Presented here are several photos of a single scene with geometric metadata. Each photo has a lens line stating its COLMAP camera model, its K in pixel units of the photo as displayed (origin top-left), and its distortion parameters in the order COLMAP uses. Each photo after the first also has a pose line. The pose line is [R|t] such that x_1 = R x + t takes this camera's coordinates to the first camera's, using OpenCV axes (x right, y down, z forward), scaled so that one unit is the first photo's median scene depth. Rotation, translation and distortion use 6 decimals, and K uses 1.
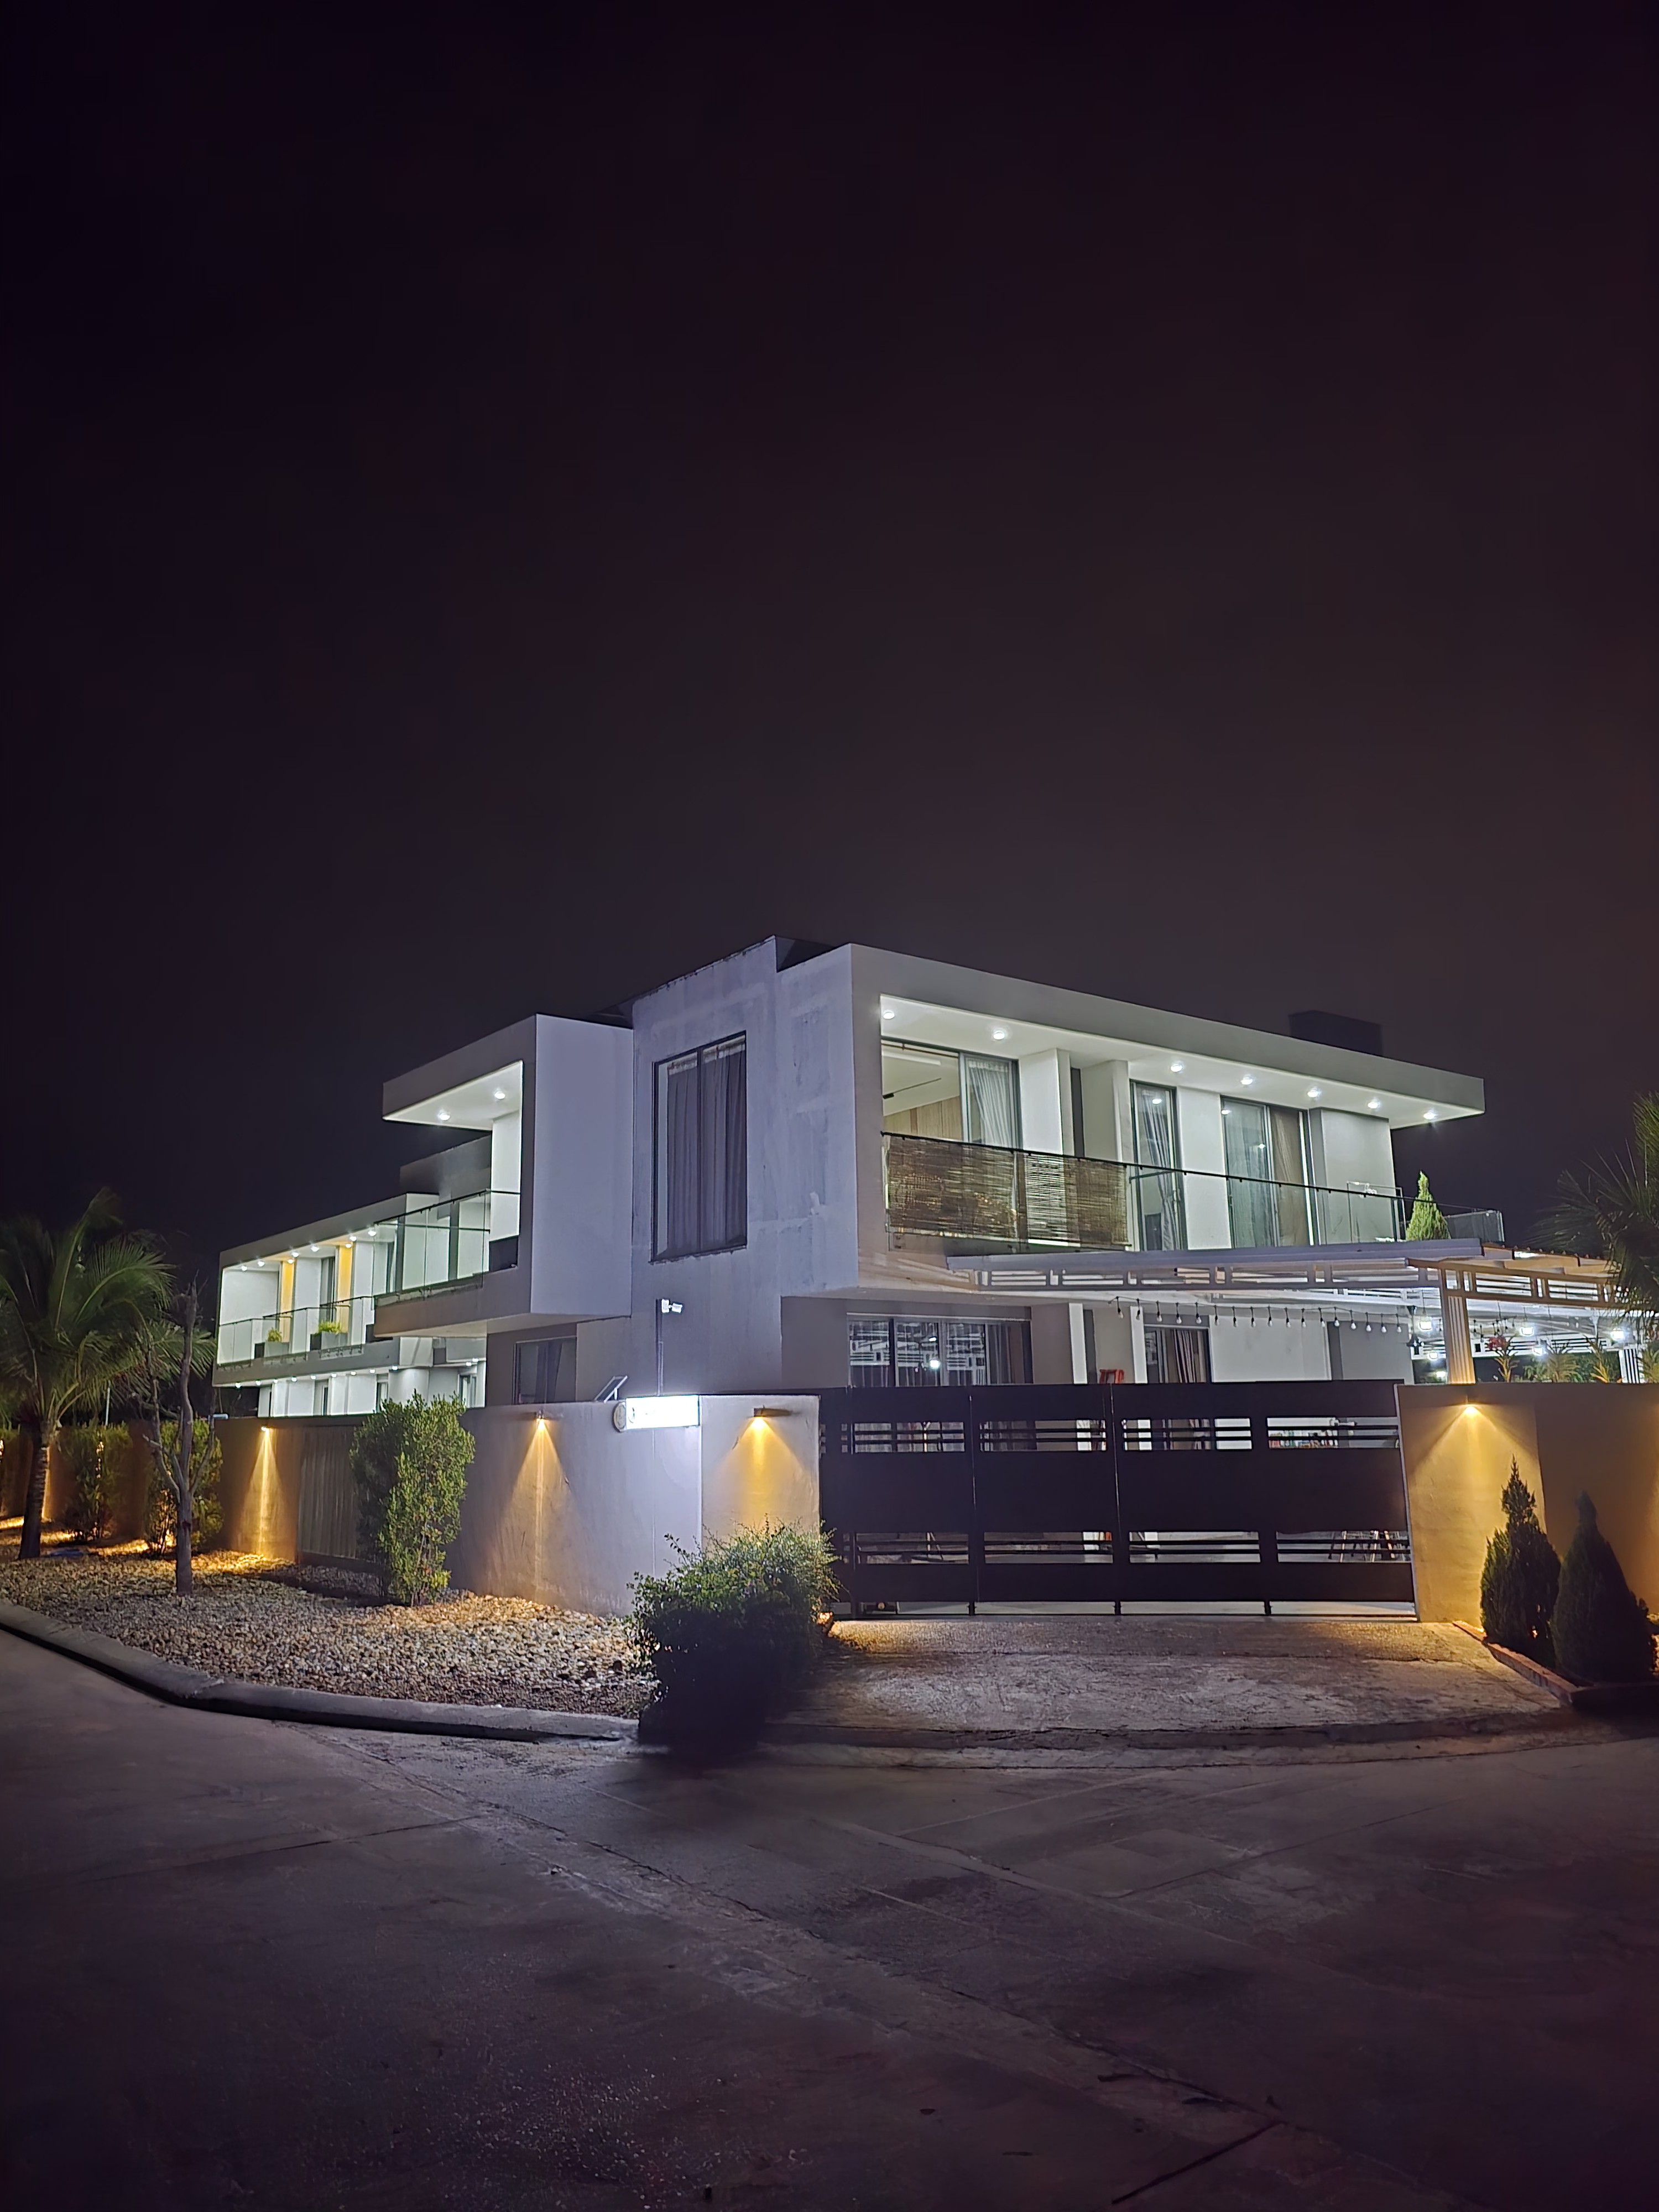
lens RADIAL K [[1630.8, 0, 829.5], [0, 1630.8, 1106.0], [0, 0, 1]] dist [0.135813, -0.213335]
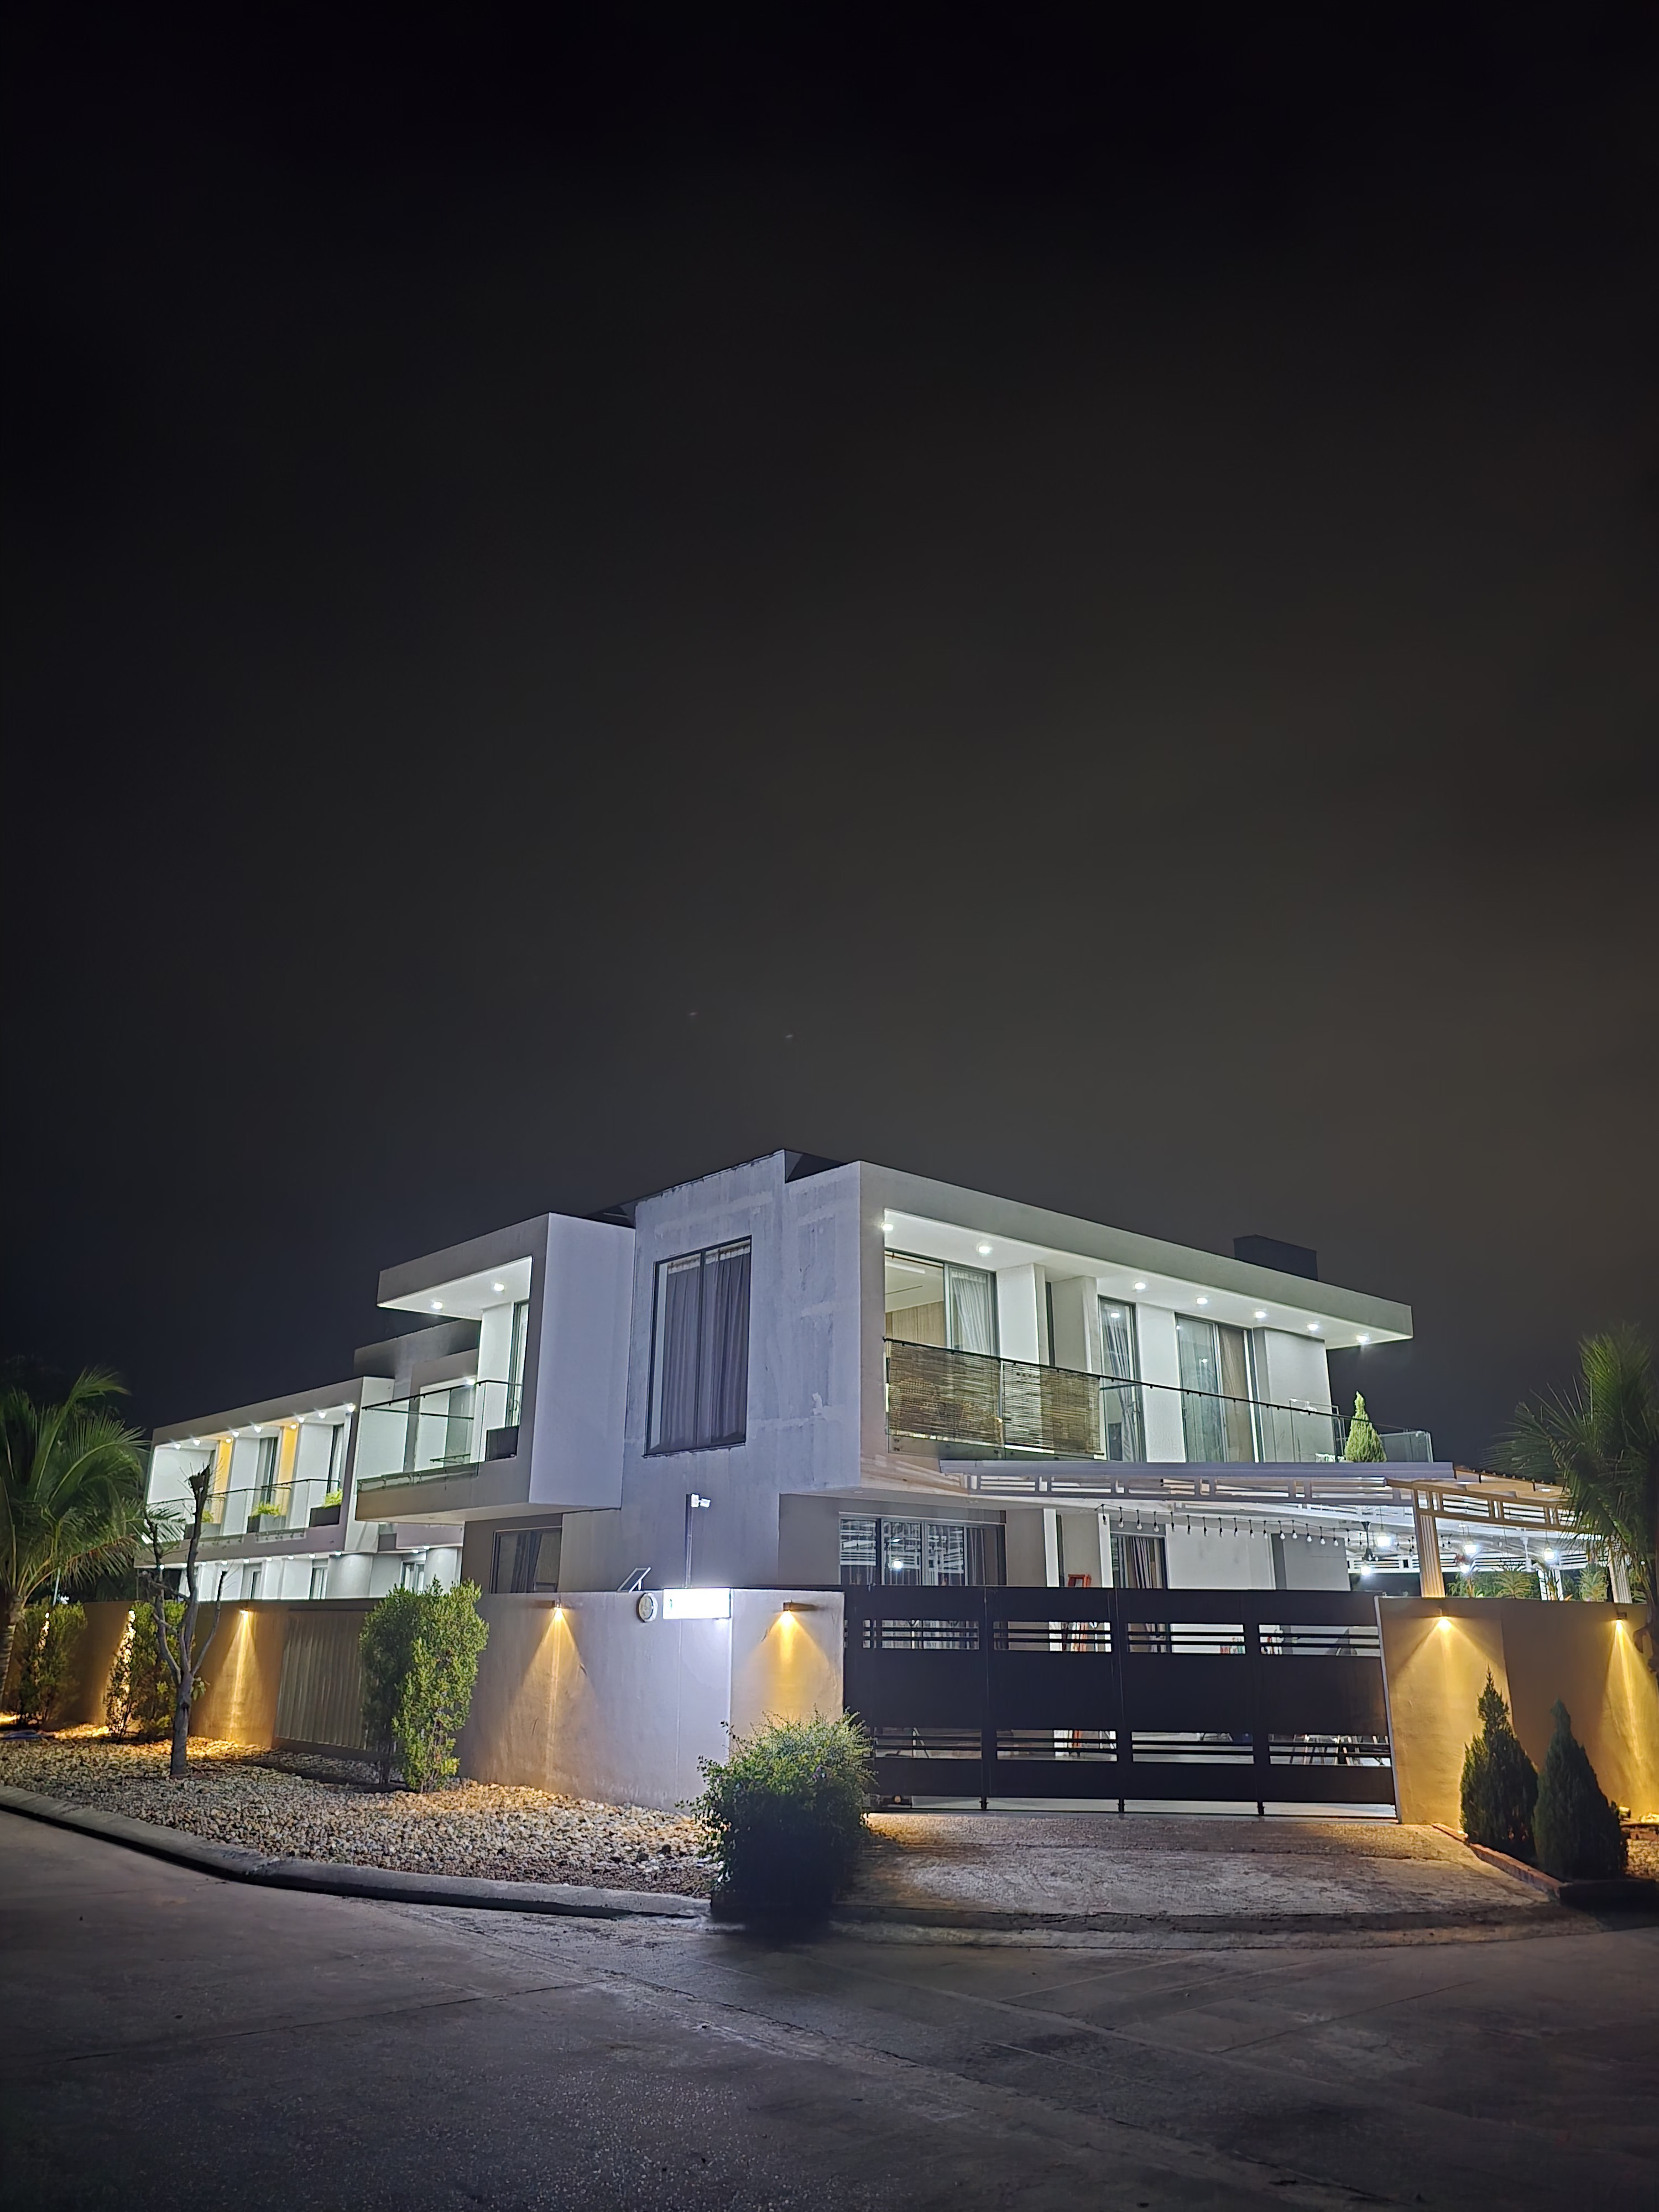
lens RADIAL K [[1613.5, 0, 829.5], [0, 1613.5, 1106.0], [0, 0, 1]] dist [0.093101, -0.106972]
pose [[0.997544, 0.044132, 0.054399, -0.076238], [-0.037437, 0.992252, -0.118466, -0.009497], [-0.059206, 0.116138, 0.991467, -0.072771]]
